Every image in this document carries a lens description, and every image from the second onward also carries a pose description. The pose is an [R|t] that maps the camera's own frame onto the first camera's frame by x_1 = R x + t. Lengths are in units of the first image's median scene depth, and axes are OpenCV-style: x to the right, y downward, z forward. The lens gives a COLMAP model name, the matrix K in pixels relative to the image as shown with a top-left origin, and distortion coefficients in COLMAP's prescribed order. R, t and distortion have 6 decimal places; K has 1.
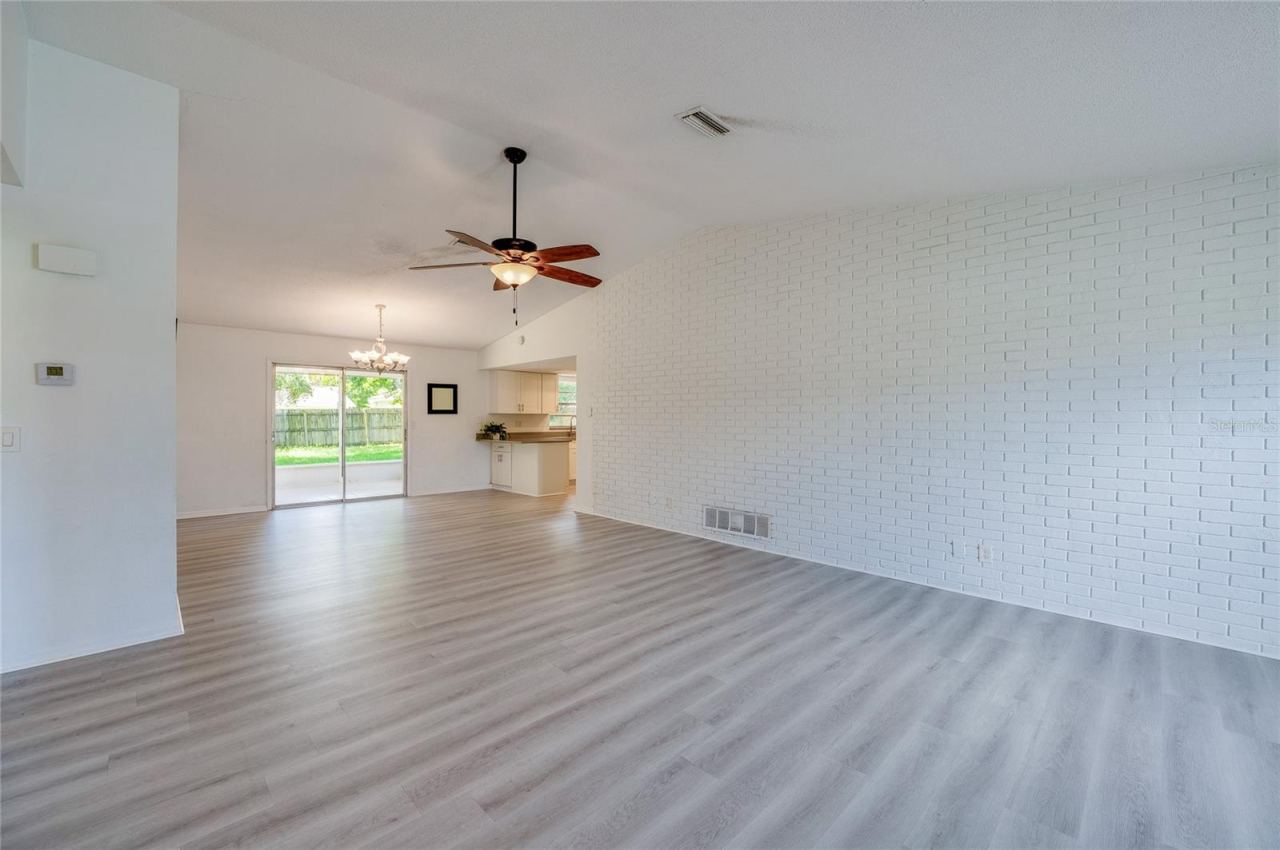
lens RADIAL K [[511.1, 0, 645.2], [0, 511.1, 422.0], [0, 0, 1]] dist [-0.016338, 0.000454]
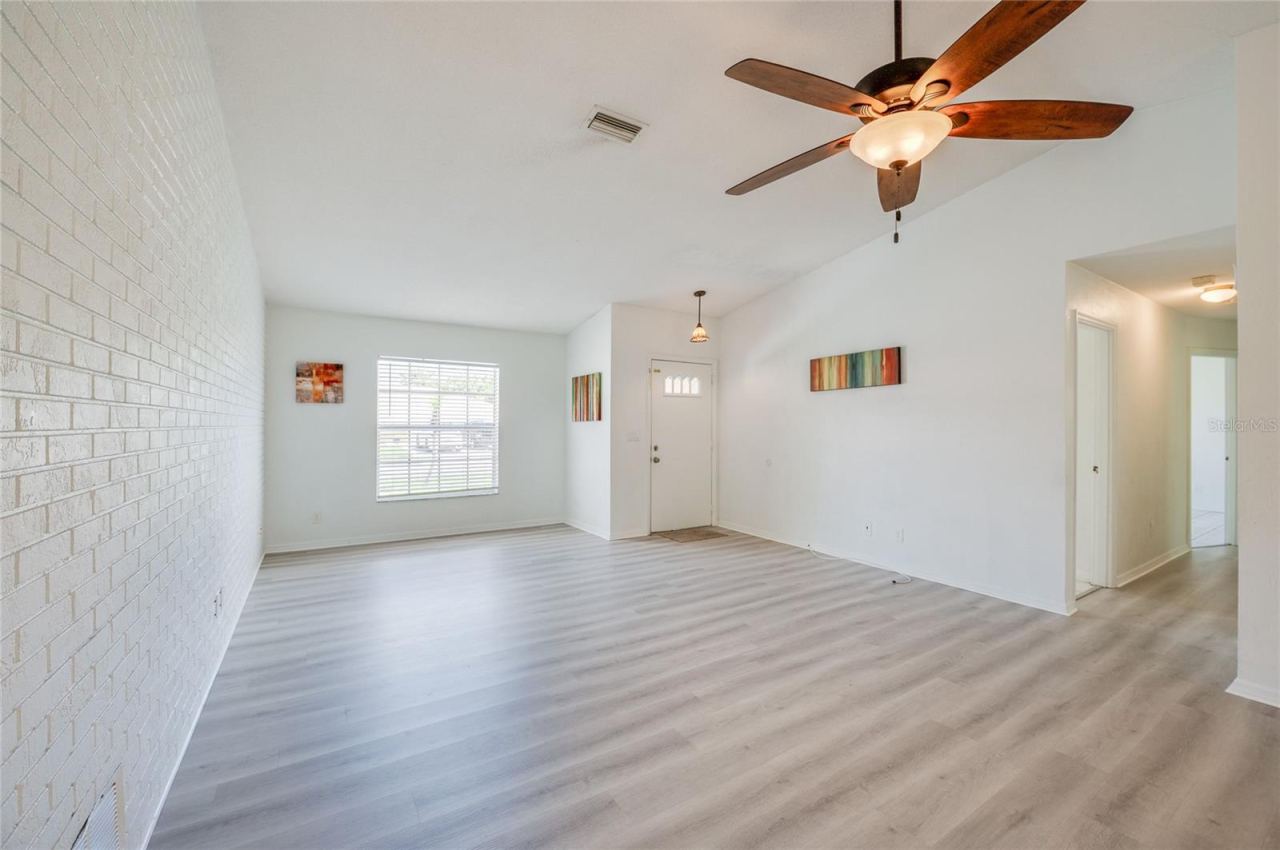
lens RADIAL K [[506.3, 0, 640.5], [0, 506.3, 422.0], [0, 0, 1]] dist [-0.038821, 0.000040]
pose [[-0.974193, -0.008734, 0.225549, -0.084674], [-0.008382, 0.999962, 0.002519, -0.008764], [-0.225562, 0.000563, -0.974229, 1.086853]]
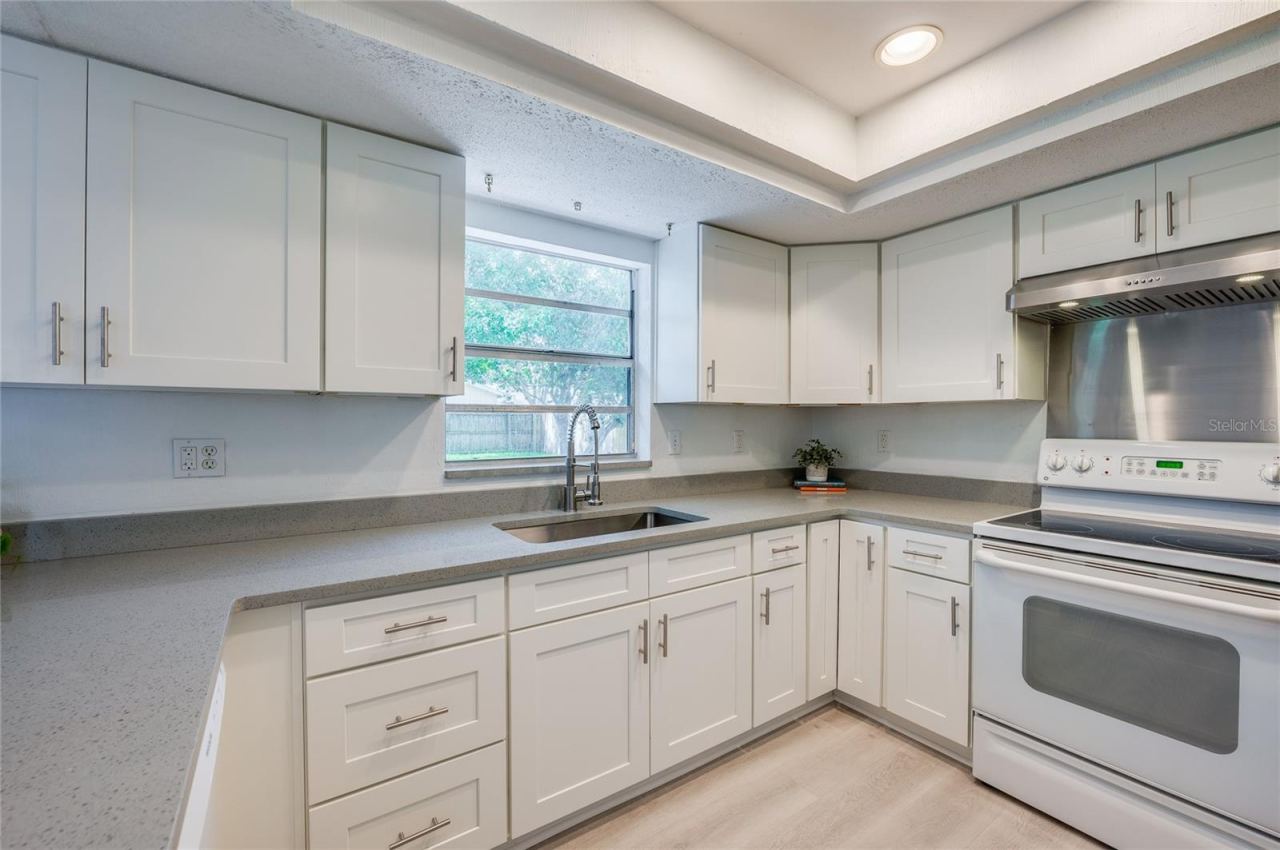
lens RADIAL K [[521.9, 0, 637.8], [0, 521.9, 423.4], [0, 0, 1]] dist [-0.015411, 0.000092]
pose [[0.979415, 0.000838, -0.201855, -0.149738], [0.000047, 0.999990, 0.004380, -0.012799], [0.201857, -0.004299, 0.979406, 1.564290]]
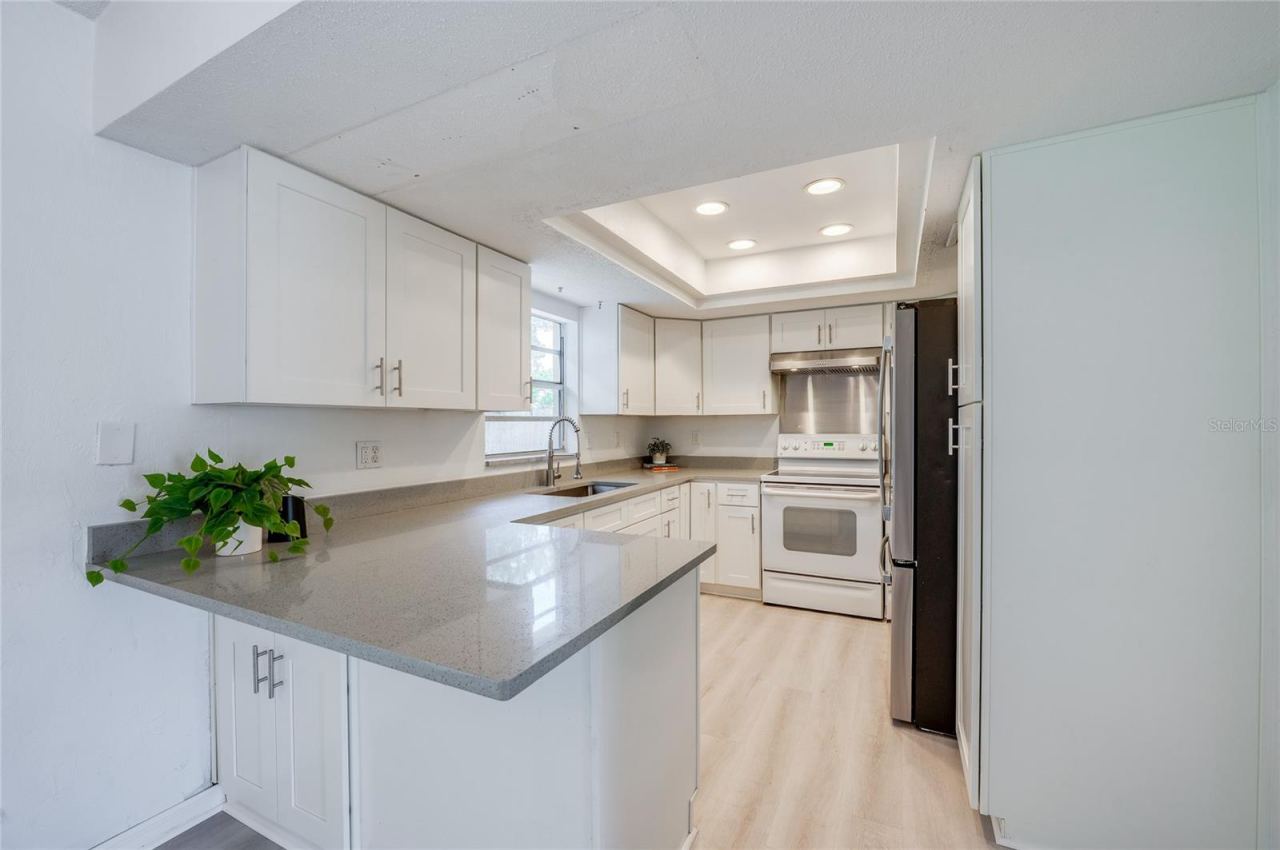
lens RADIAL K [[511.1, 0, 645.2], [0, 511.1, 422.0], [0, 0, 1]] dist [-0.016338, 0.000454]
pose [[0.949725, -0.004990, 0.313045, -0.362230], [0.006867, 0.999964, -0.004894, -0.014878], [-0.313009, 0.006797, 0.949726, 1.343667]]
